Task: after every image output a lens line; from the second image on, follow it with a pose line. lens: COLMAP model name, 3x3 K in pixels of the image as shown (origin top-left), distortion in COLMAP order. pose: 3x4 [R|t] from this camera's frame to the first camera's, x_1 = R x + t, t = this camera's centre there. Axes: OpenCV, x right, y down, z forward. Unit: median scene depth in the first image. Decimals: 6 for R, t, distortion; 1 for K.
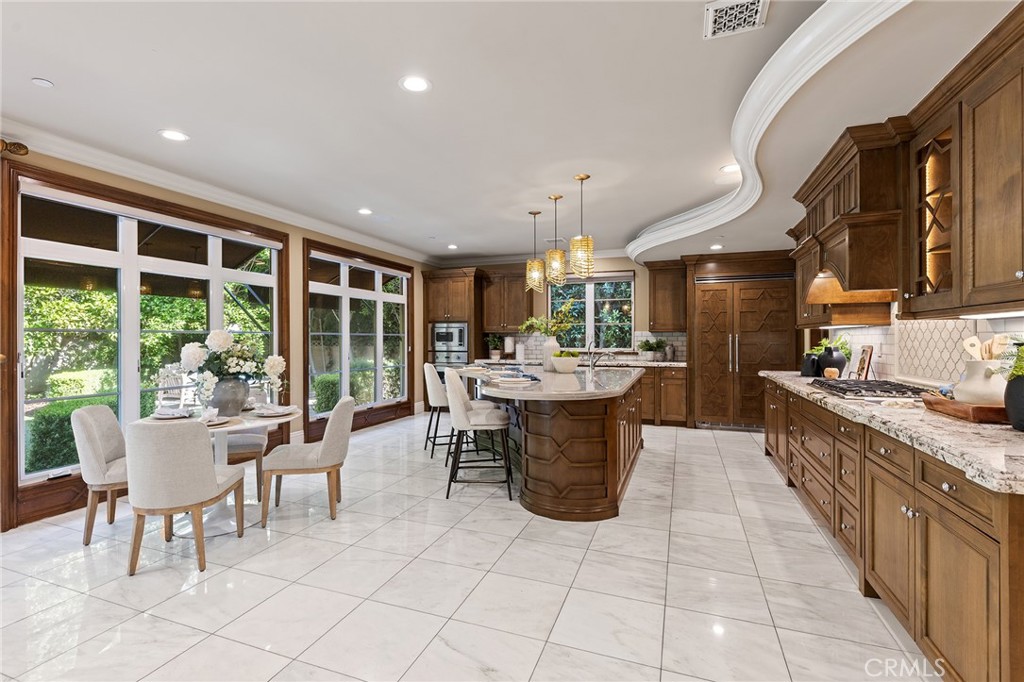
lens RADIAL K [[447.6, 0, 496.7], [0, 447.6, 339.0], [0, 0, 1]] dist [0.010198, -0.007486]
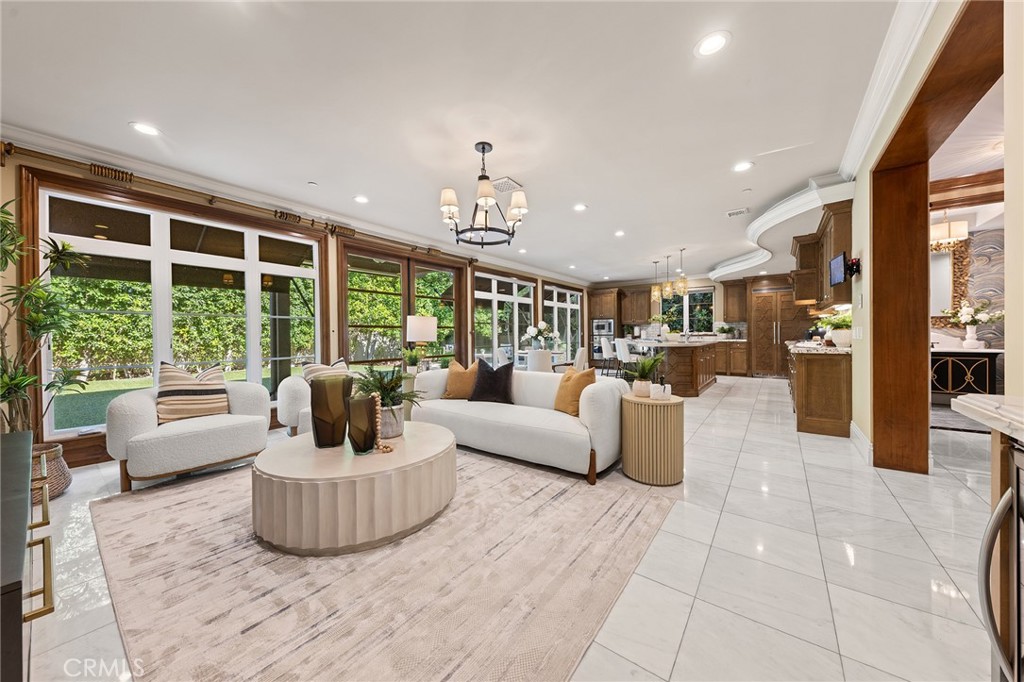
lens RADIAL K [[339.8, 0, 528.2], [0, 339.8, 339.8], [0, 0, 1]] dist [-0.000808, -0.000086]
pose [[0.973029, -0.006583, -0.230590, -0.120870], [0.010335, 0.999833, 0.015068, 0.034337], [0.230452, -0.017044, 0.972934, -0.600535]]
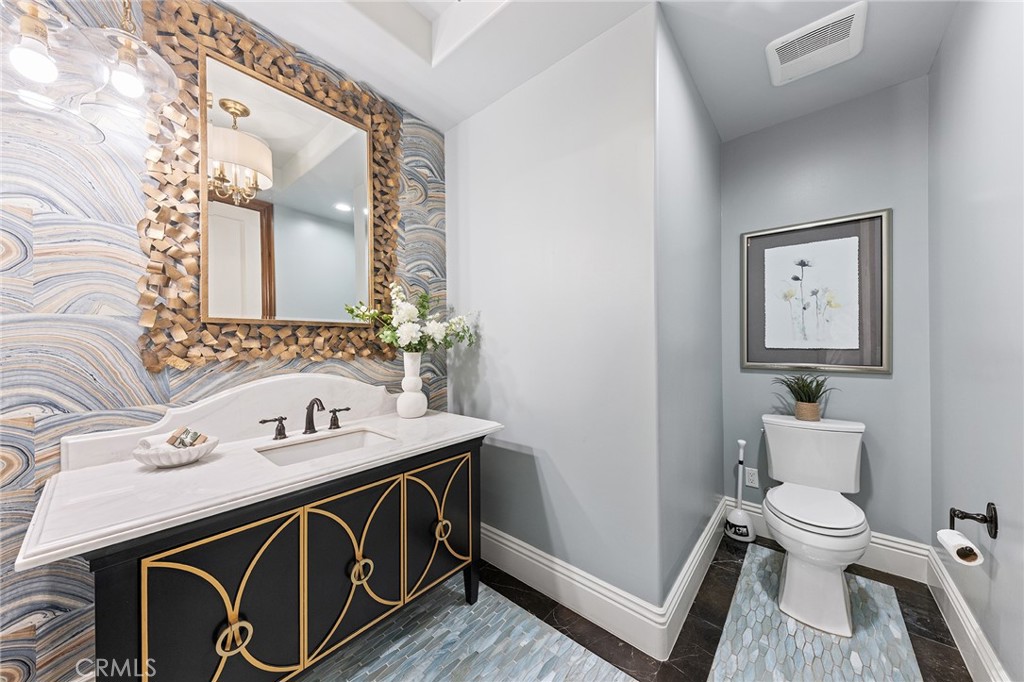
lens RADIAL K [[358.9, 0, 507.9], [0, 358.9, 345.5], [0, 0, 1]] dist [0.000094, -0.000018]
pose [[0.318371, -0.005013, 0.947953, 0.601930], [0.005994, 0.999977, 0.003275, 0.012197], [-0.947947, 0.004639, 0.318393, 0.475830]]
